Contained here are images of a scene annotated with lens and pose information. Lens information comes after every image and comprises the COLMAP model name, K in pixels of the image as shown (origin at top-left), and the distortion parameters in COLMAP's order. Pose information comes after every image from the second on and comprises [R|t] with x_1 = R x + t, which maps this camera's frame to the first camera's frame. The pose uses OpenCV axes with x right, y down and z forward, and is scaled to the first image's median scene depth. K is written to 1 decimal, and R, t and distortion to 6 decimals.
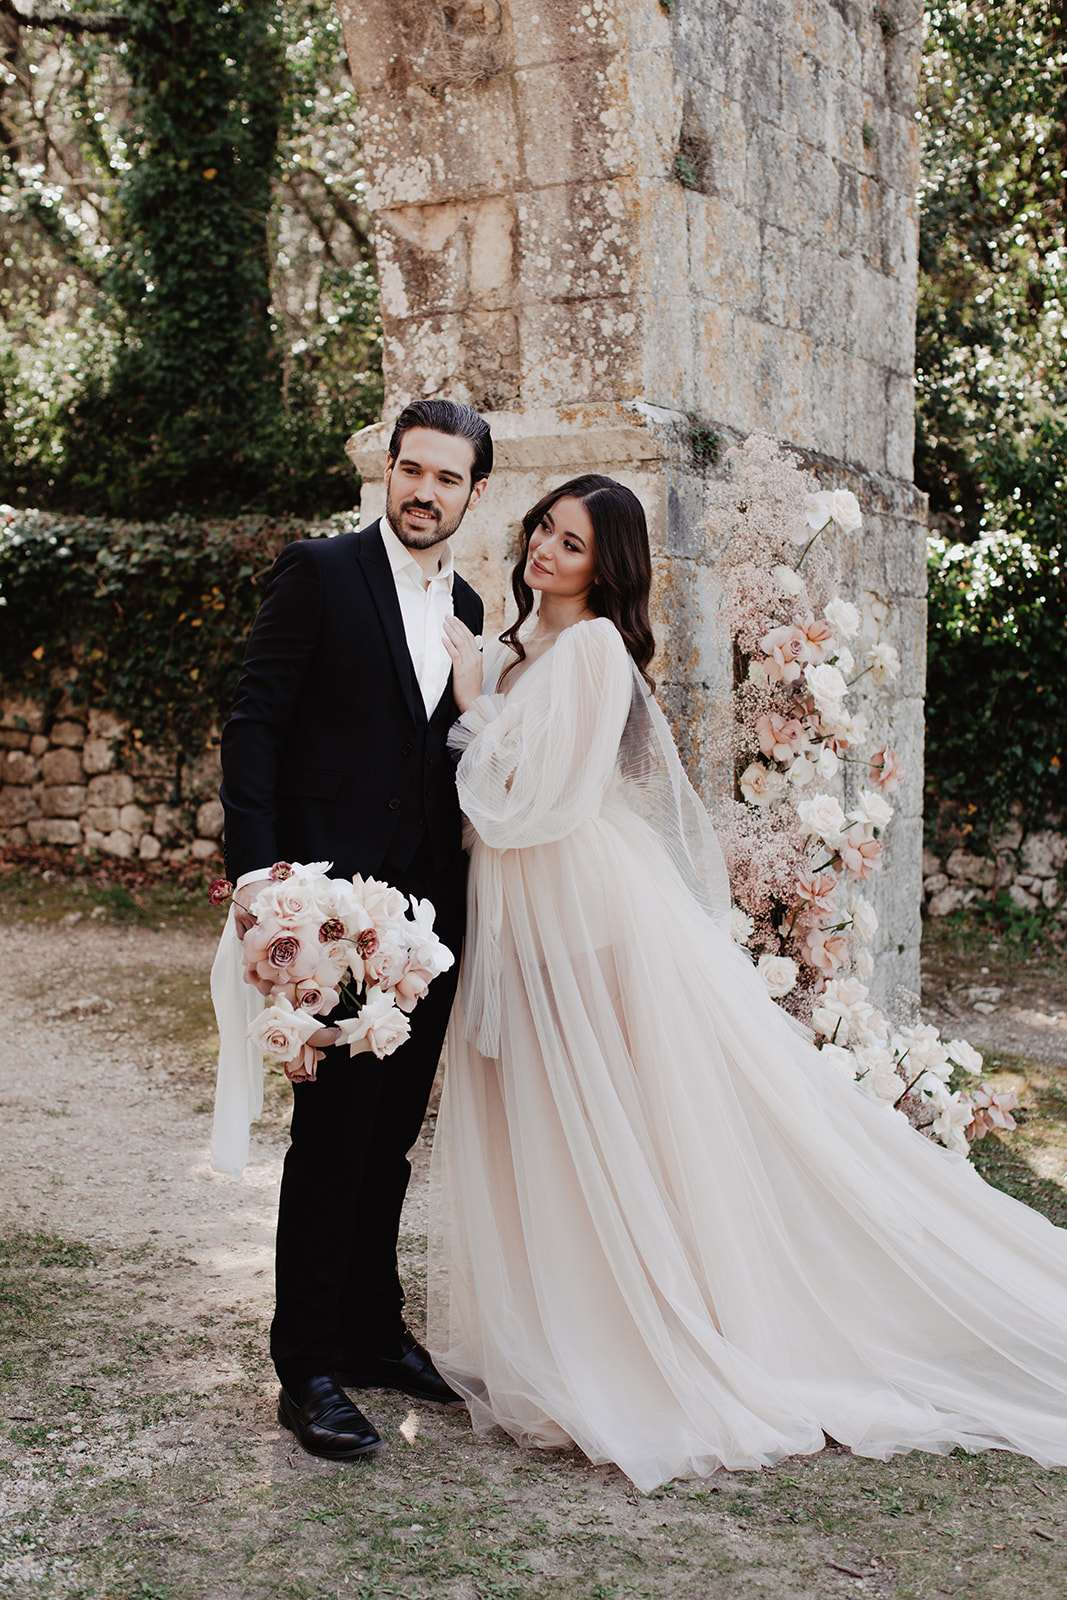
lens RADIAL K [[2287.3, 0, 533.5], [0, 2287.3, 800.0], [0, 0, 1]] dist [-0.009327, 0.025937]
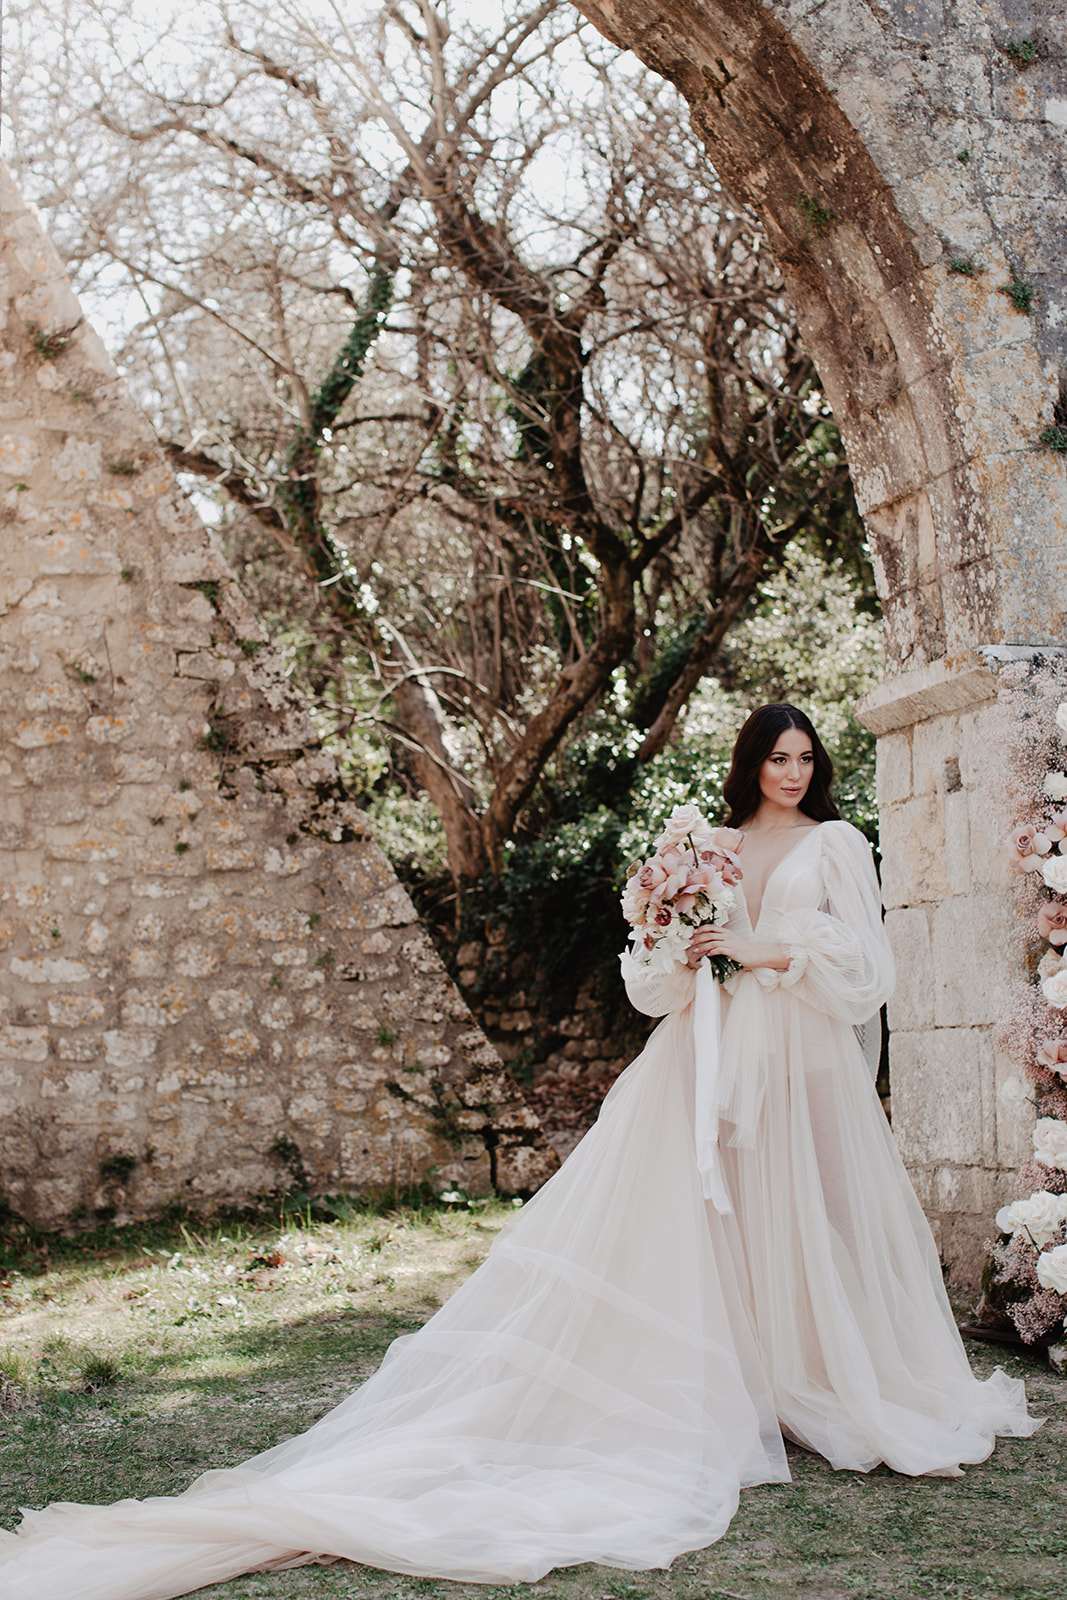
lens RADIAL K [[2572.0, 0, 533.5], [0, 2572.0, 800.0], [0, 0, 1]] dist [0.037053, -0.142016]
pose [[0.747211, -0.094811, -0.657790, 0.700630], [-0.000021, 0.989768, -0.142686, 0.086867], [0.664587, 0.106630, 0.739563, -0.106088]]
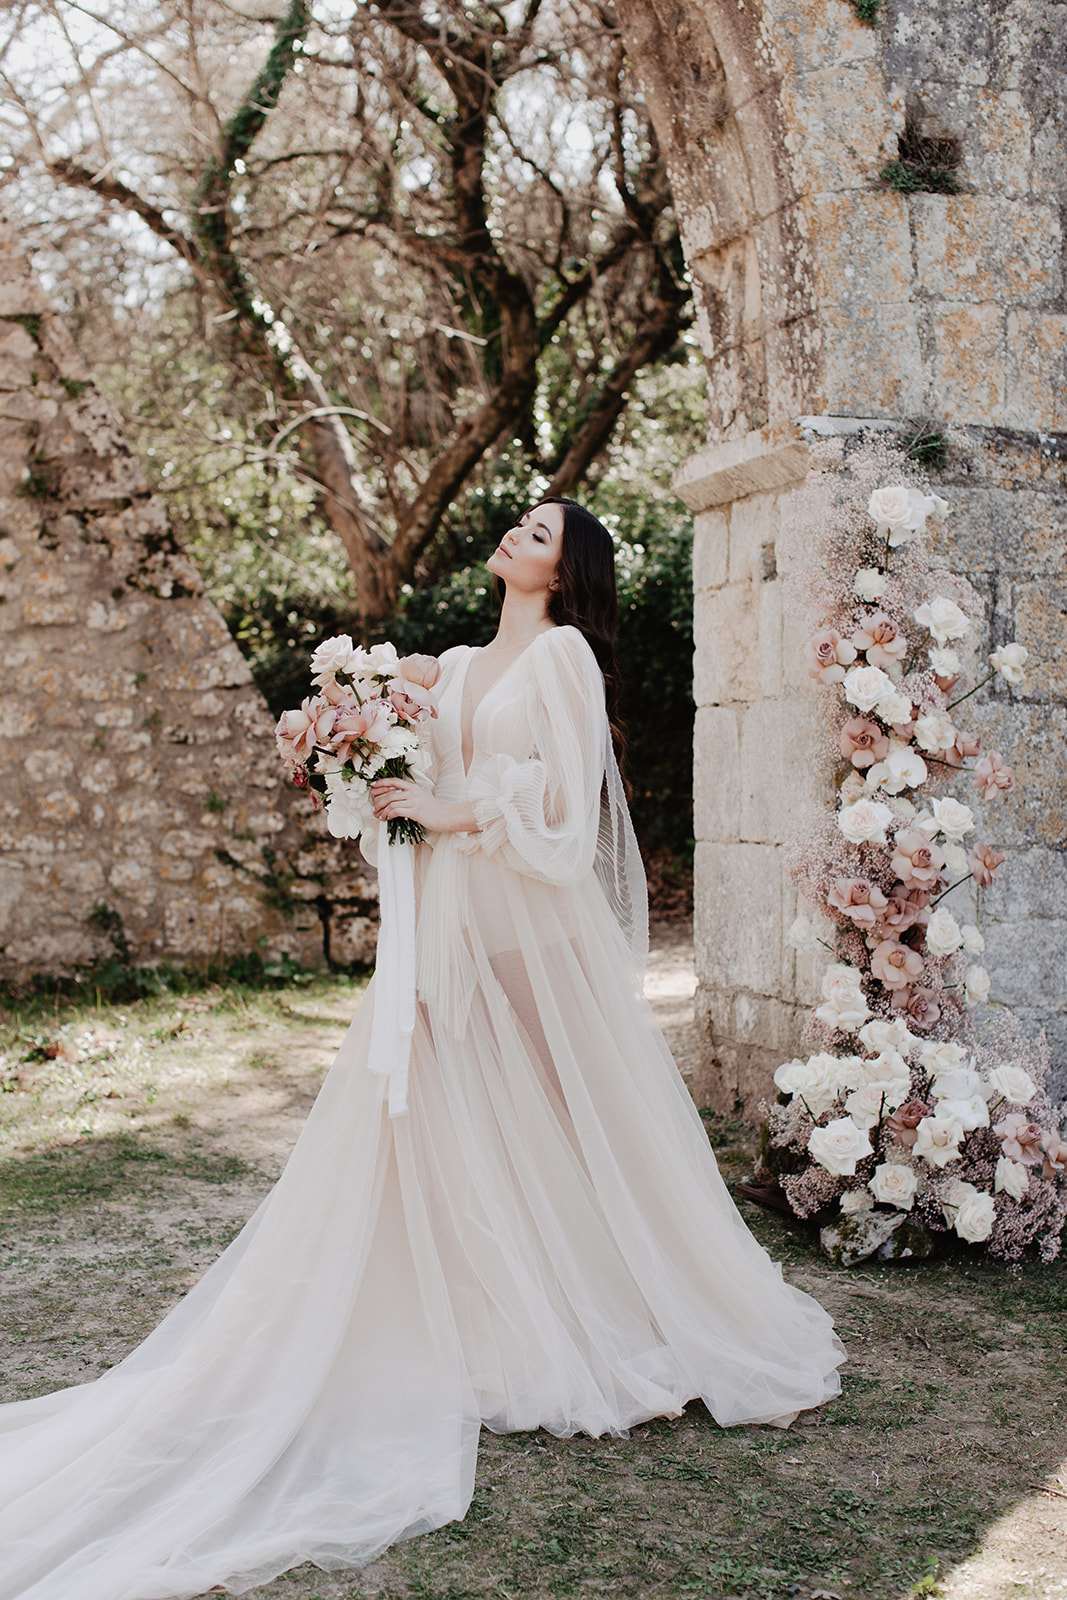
lens RADIAL K [[2348.0, 0, 533.5], [0, 2348.0, 800.0], [0, 0, 1]] dist [0.033040, -0.061353]
pose [[0.754601, 0.001384, -0.656182, 0.616477], [-0.025358, 0.999312, -0.027054, 0.026225], [0.655693, 0.037055, 0.754117, 0.137155]]
